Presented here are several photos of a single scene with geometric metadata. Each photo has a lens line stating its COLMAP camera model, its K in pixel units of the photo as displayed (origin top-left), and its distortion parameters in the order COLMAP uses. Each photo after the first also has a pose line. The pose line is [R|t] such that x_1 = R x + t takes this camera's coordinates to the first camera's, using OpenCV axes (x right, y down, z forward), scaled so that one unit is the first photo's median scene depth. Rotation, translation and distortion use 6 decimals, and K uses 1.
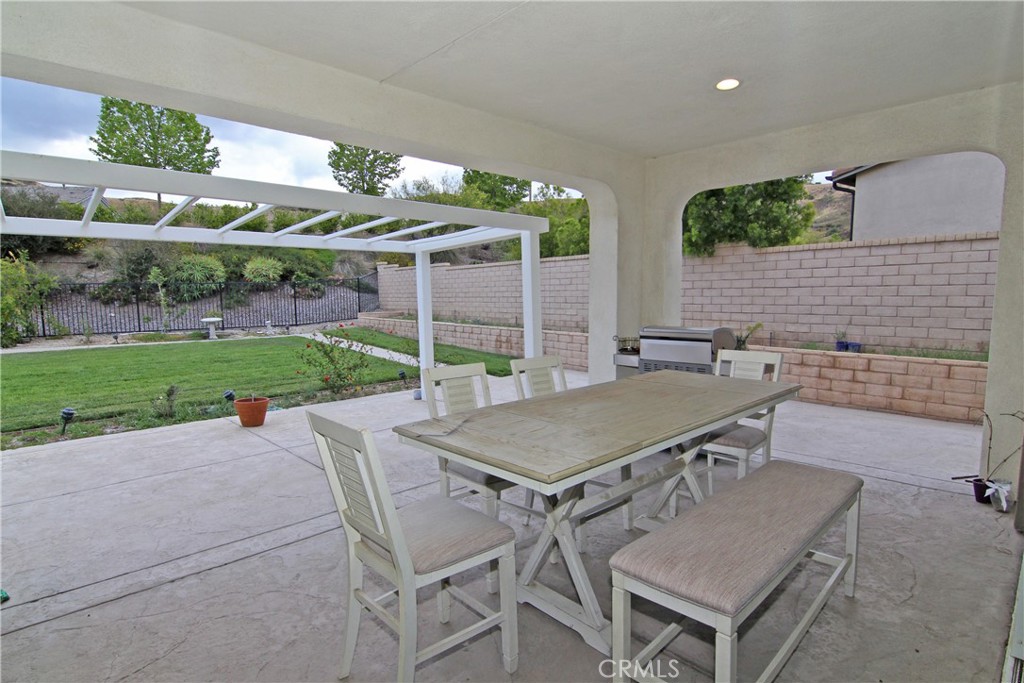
lens RADIAL K [[521.3, 0, 509.8], [0, 521.3, 349.9], [0, 0, 1]] dist [-0.006297, -0.007512]
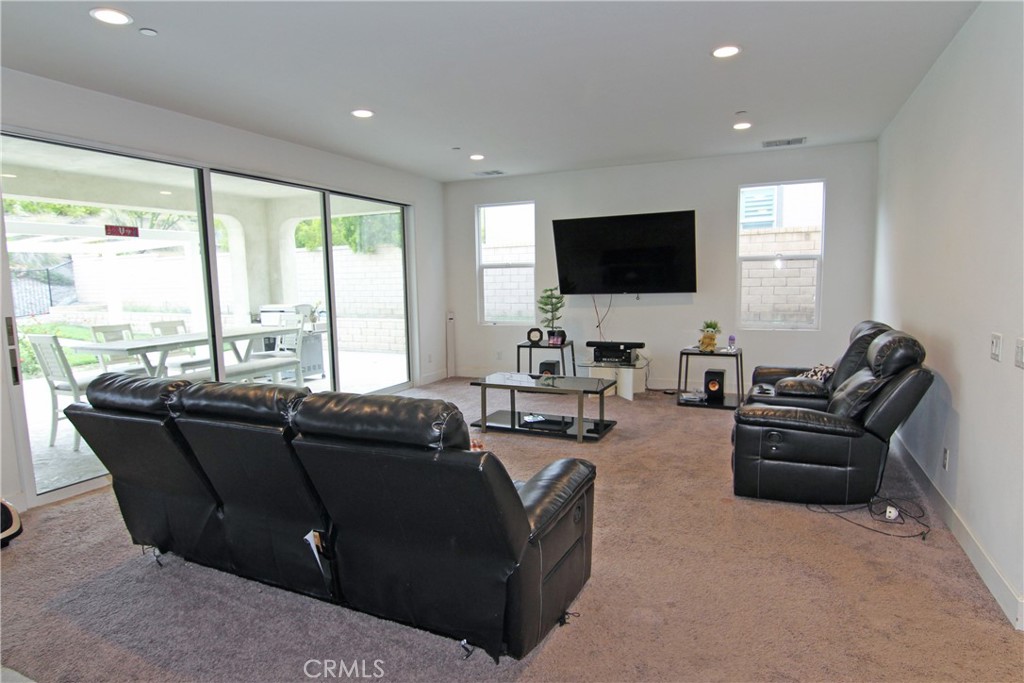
lens RADIAL K [[583.9, 0, 506.2], [0, 583.9, 346.6], [0, 0, 1]] dist [-0.005898, -0.002903]
pose [[0.928001, -0.054166, 0.368618, 0.080165], [0.052222, 0.998519, 0.015256, 0.026406], [-0.368899, 0.005092, 0.929456, -0.266840]]
